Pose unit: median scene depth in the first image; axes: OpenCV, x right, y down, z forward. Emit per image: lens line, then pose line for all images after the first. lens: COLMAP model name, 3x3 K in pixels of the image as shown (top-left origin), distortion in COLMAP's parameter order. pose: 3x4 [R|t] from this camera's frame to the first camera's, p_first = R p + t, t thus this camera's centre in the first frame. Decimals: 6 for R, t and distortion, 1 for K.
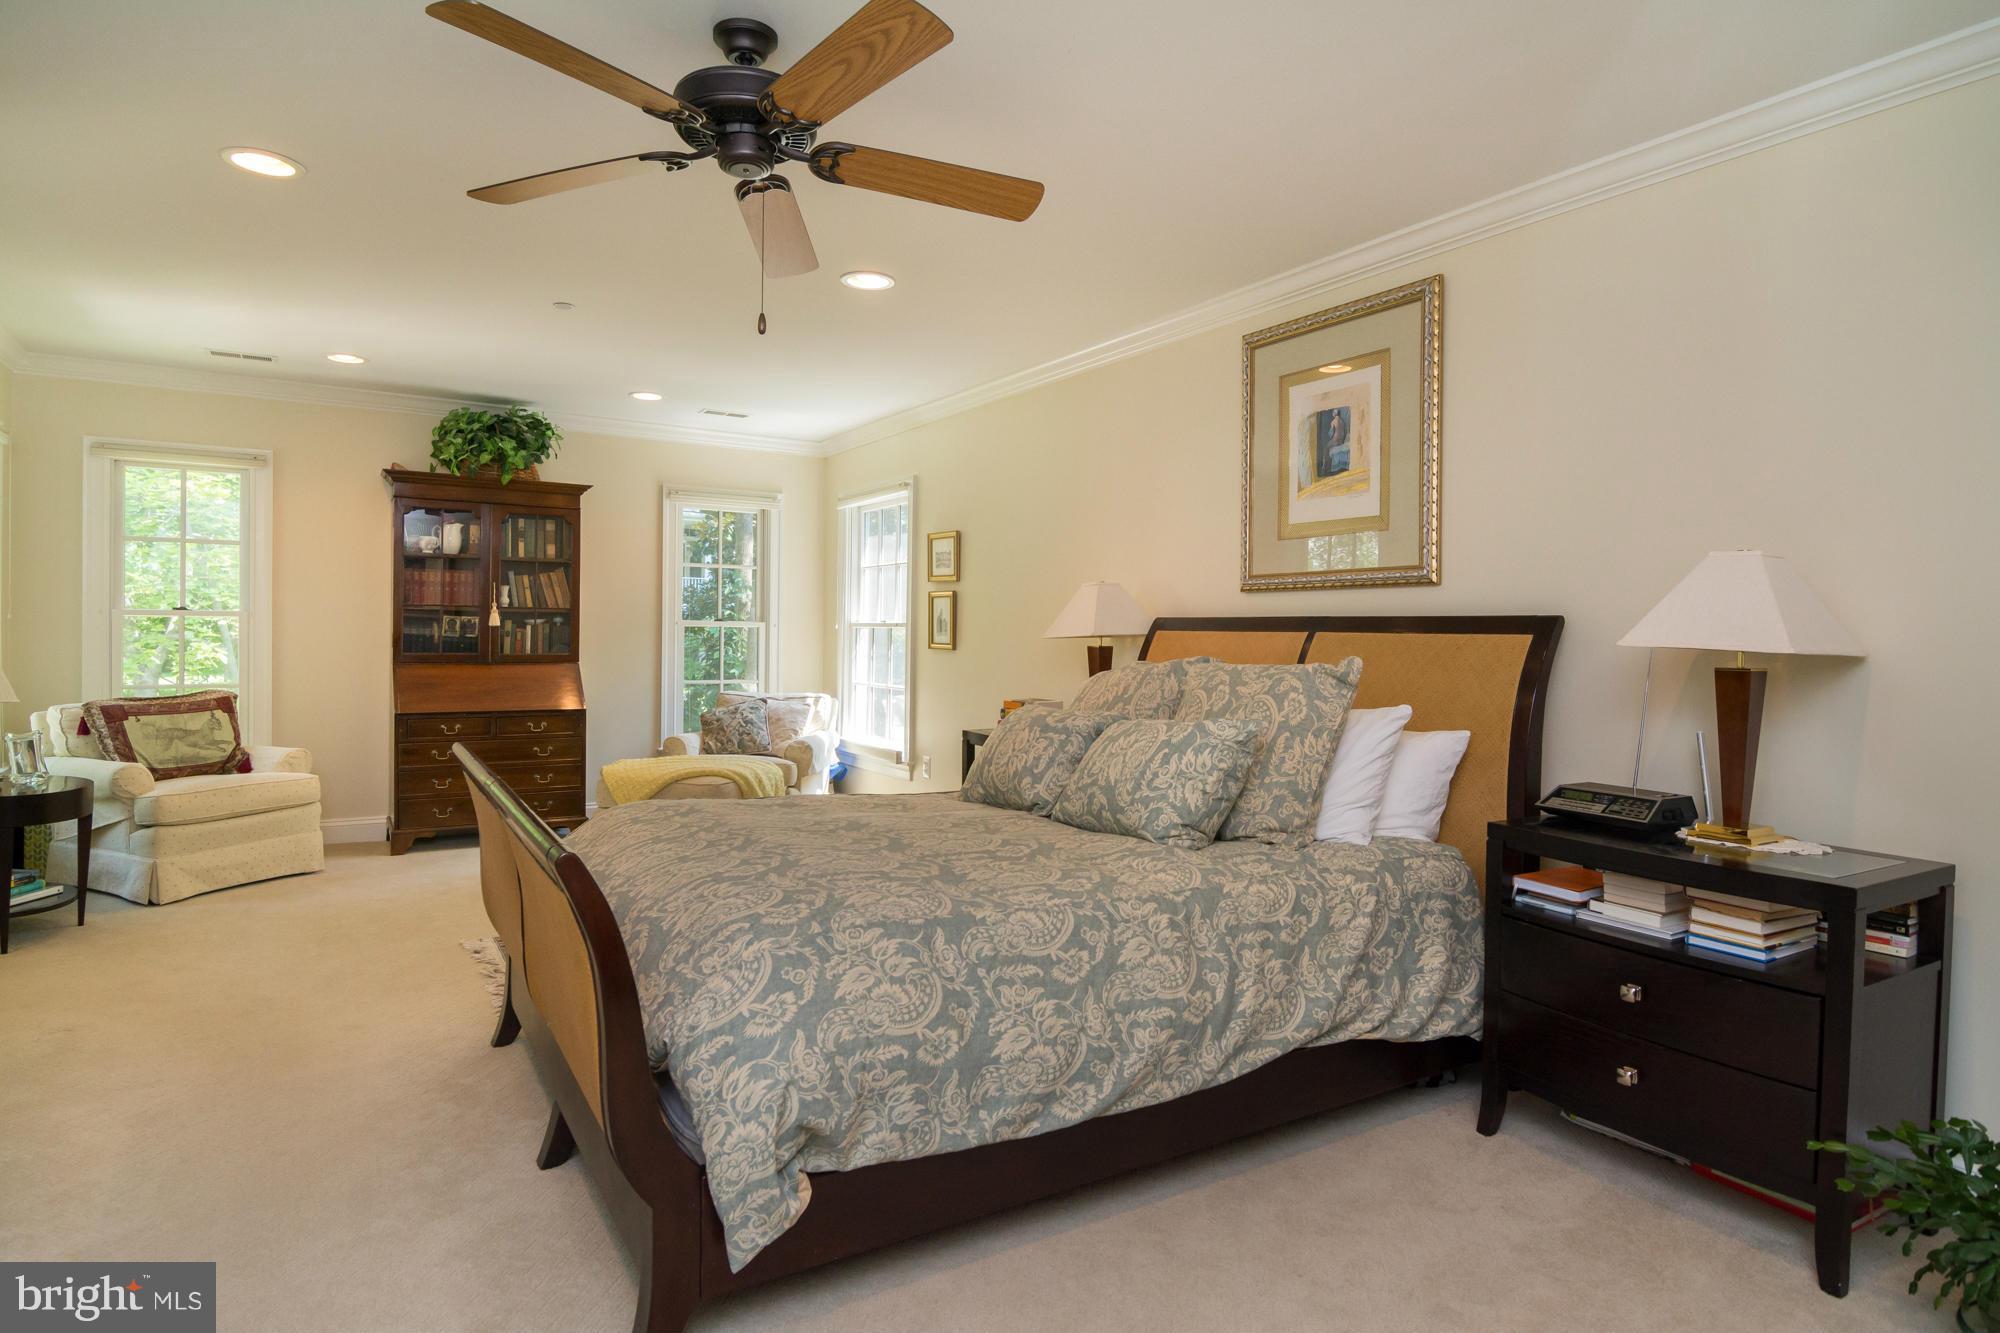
lens RADIAL K [[1017.3, 0, 1011.1], [0, 1017.3, 658.3], [0, 0, 1]] dist [-0.000092, -0.014129]
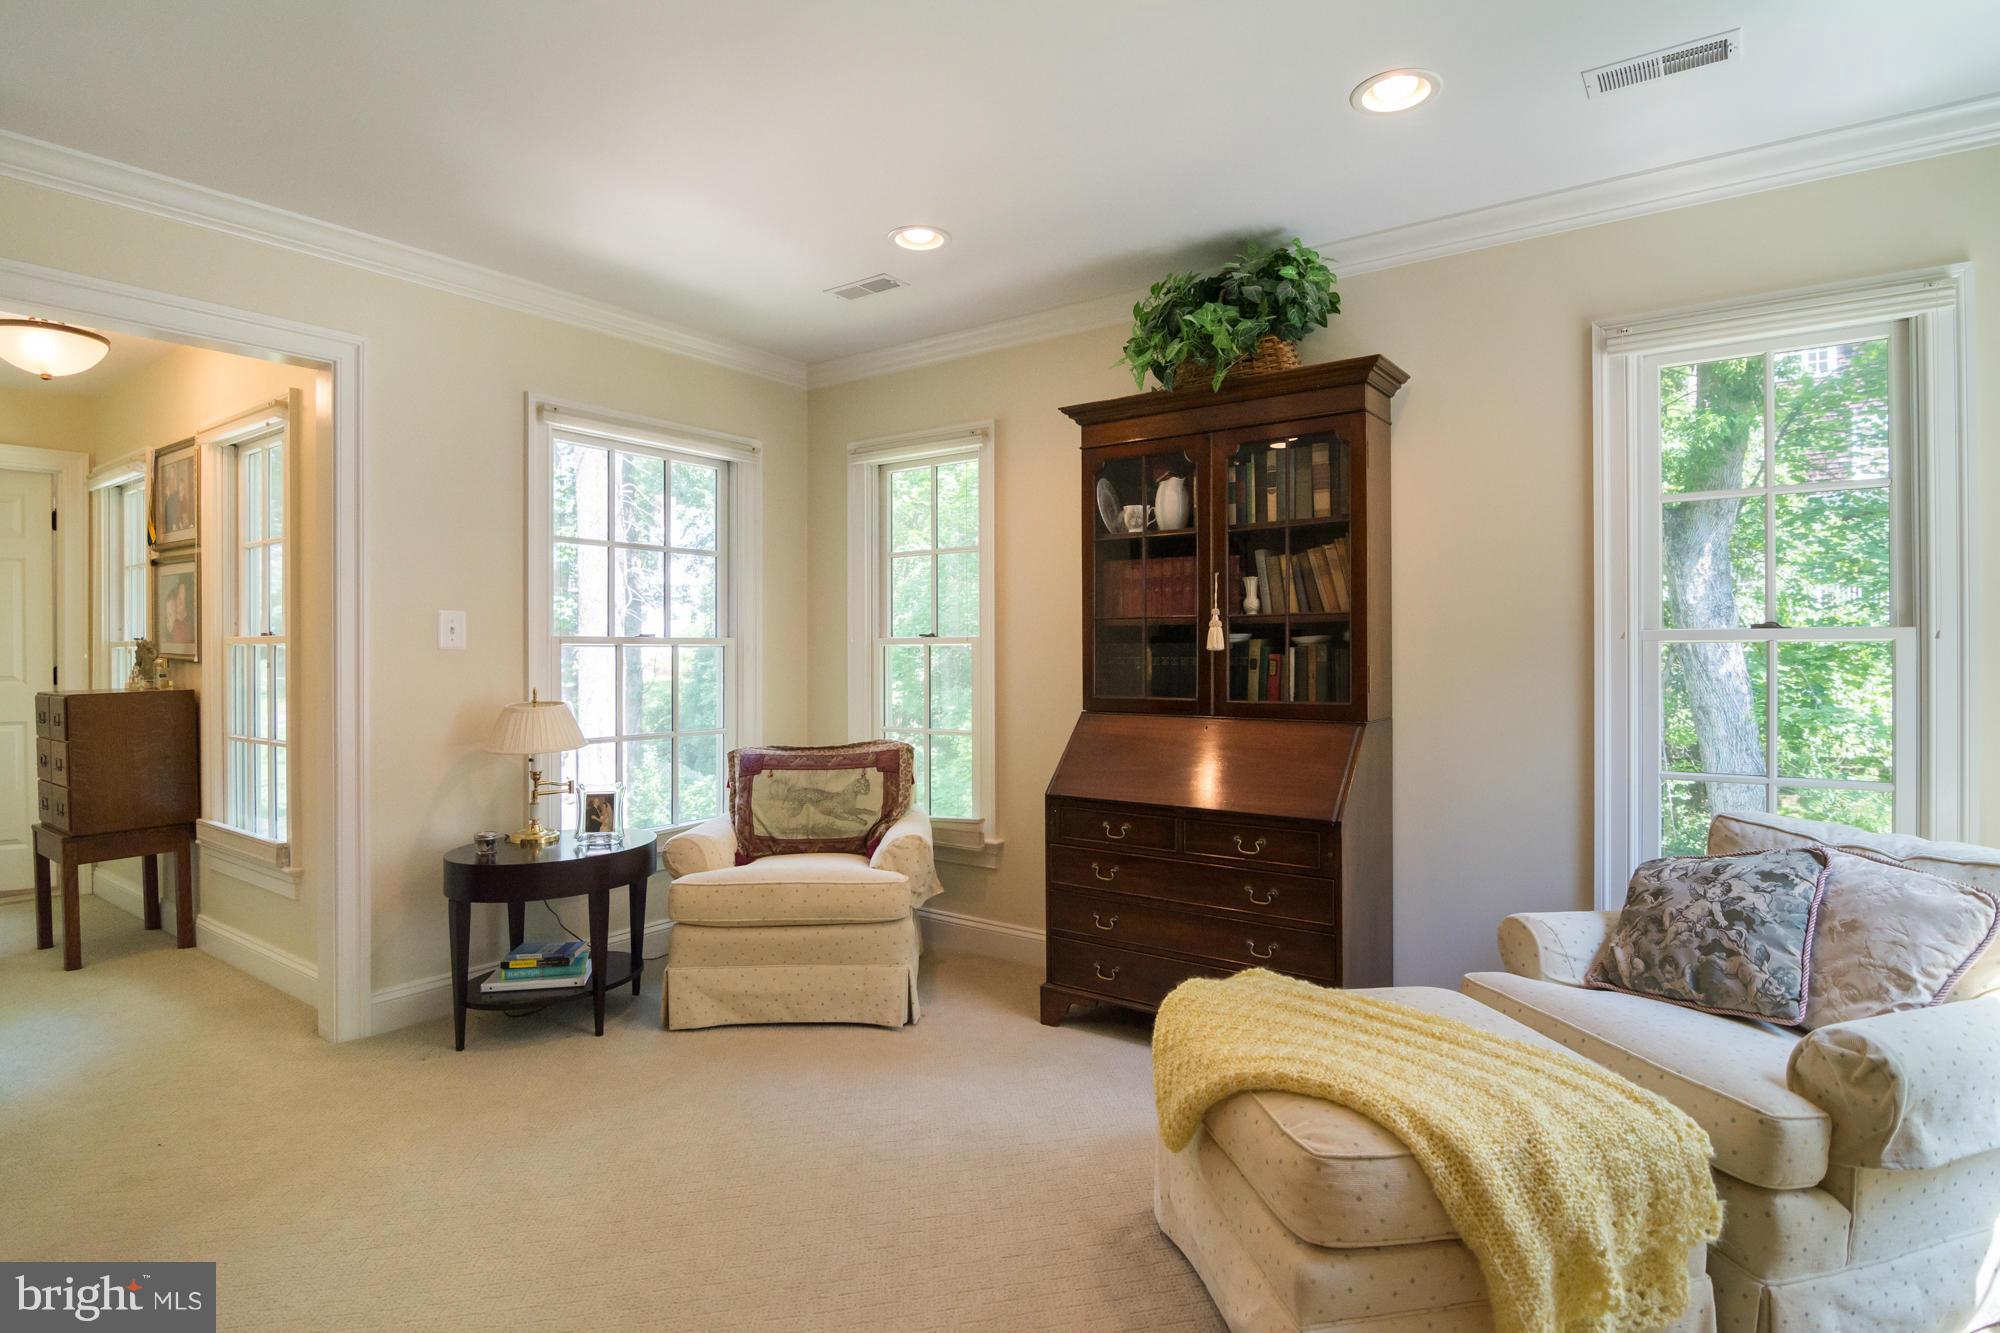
lens RADIAL K [[1017.3, 0, 1011.1], [0, 1017.3, 658.3], [0, 0, 1]] dist [-0.000092, -0.014129]
pose [[0.369005, -0.010731, -0.929366, -0.033215], [-0.014012, 0.999755, -0.017107, -0.016819], [0.929322, 0.019335, 0.368764, 0.713906]]
